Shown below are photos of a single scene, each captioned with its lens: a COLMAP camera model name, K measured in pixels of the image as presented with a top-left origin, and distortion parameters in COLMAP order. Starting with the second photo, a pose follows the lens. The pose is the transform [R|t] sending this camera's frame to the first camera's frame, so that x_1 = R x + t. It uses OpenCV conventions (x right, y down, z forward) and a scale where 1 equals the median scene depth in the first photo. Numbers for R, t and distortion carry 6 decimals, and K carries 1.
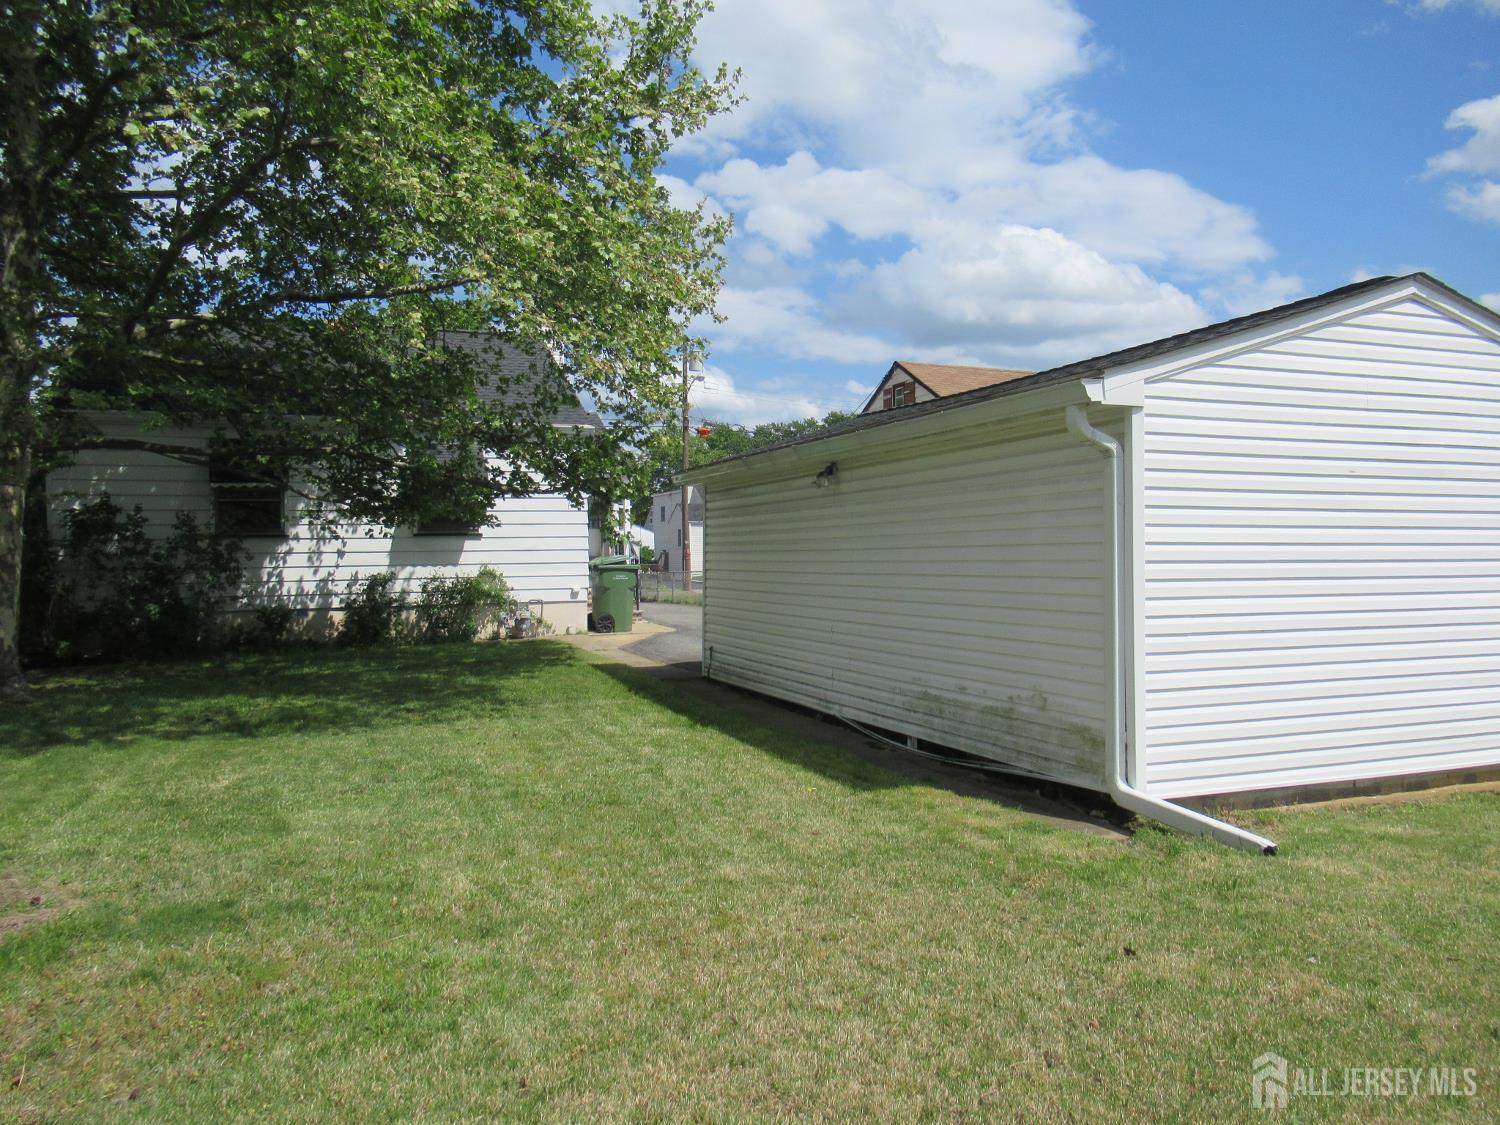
lens RADIAL K [[1108.2, 0, 748.9], [0, 1108.2, 559.3], [0, 0, 1]] dist [-0.004597, -0.008092]
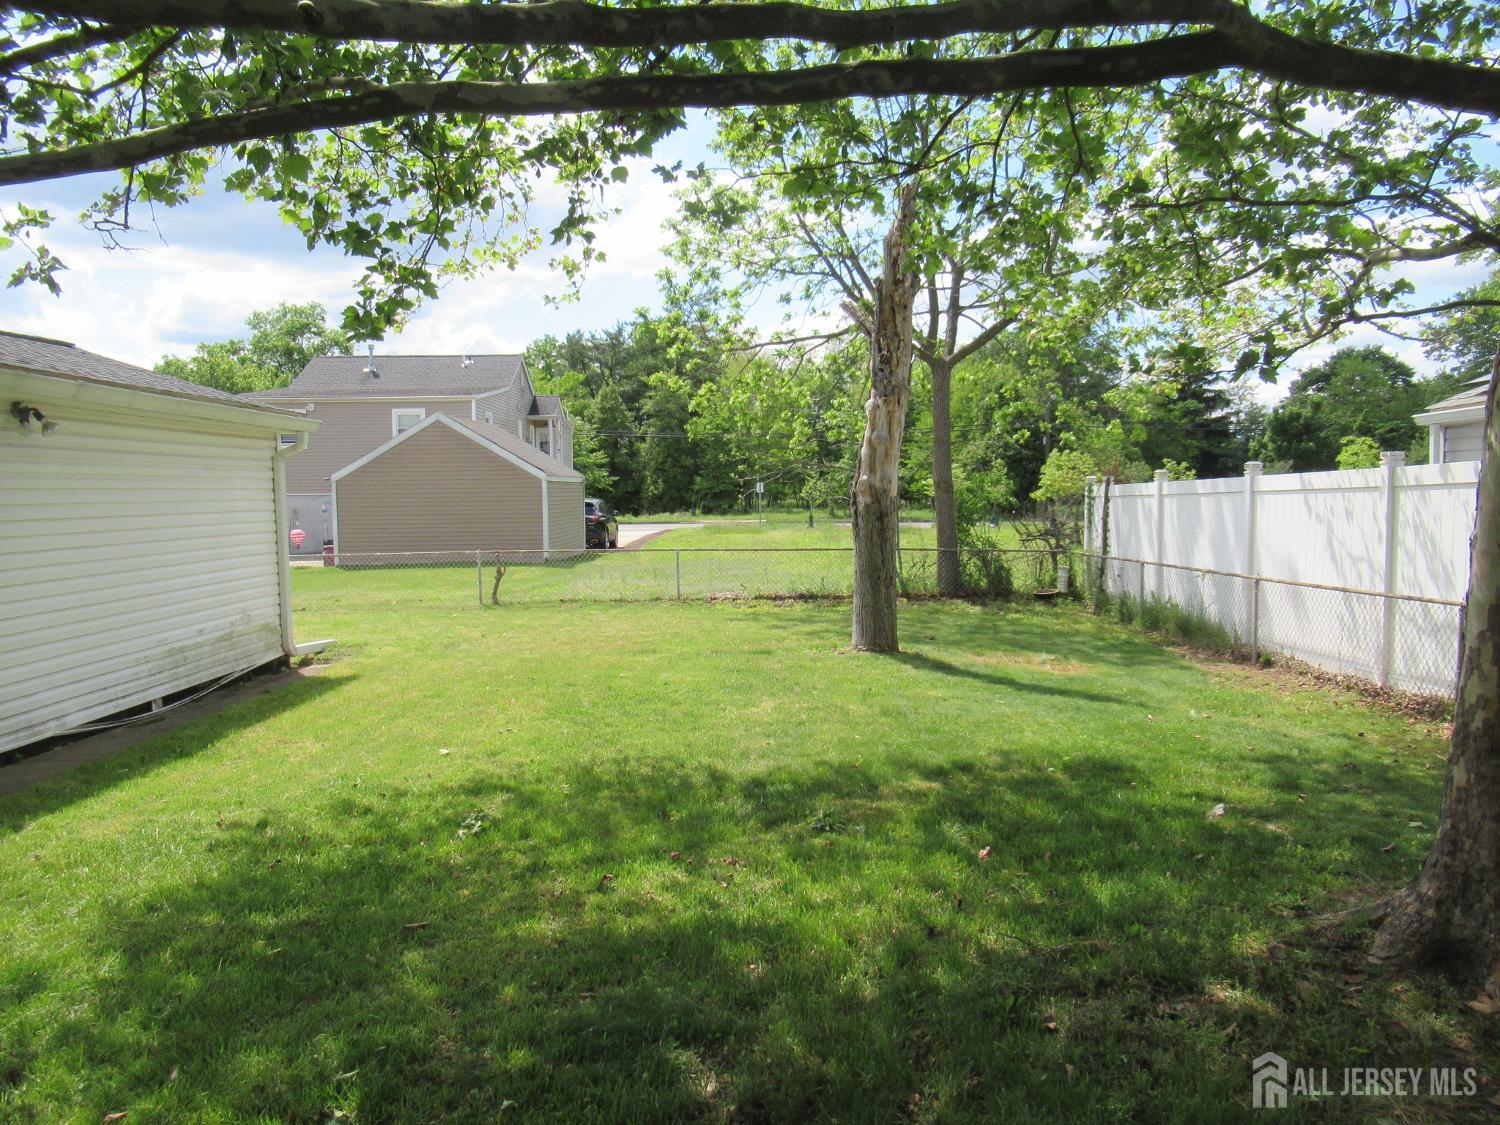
lens RADIAL K [[1108.2, 0, 749.8], [0, 1108.2, 564.0], [0, 0, 1]] dist [-0.004597, -0.008092]
pose [[-0.913693, -0.009725, 0.406290, -0.780602], [0.020475, 0.997343, 0.069918, -0.026982], [-0.405890, 0.072202, -0.911065, 1.710739]]
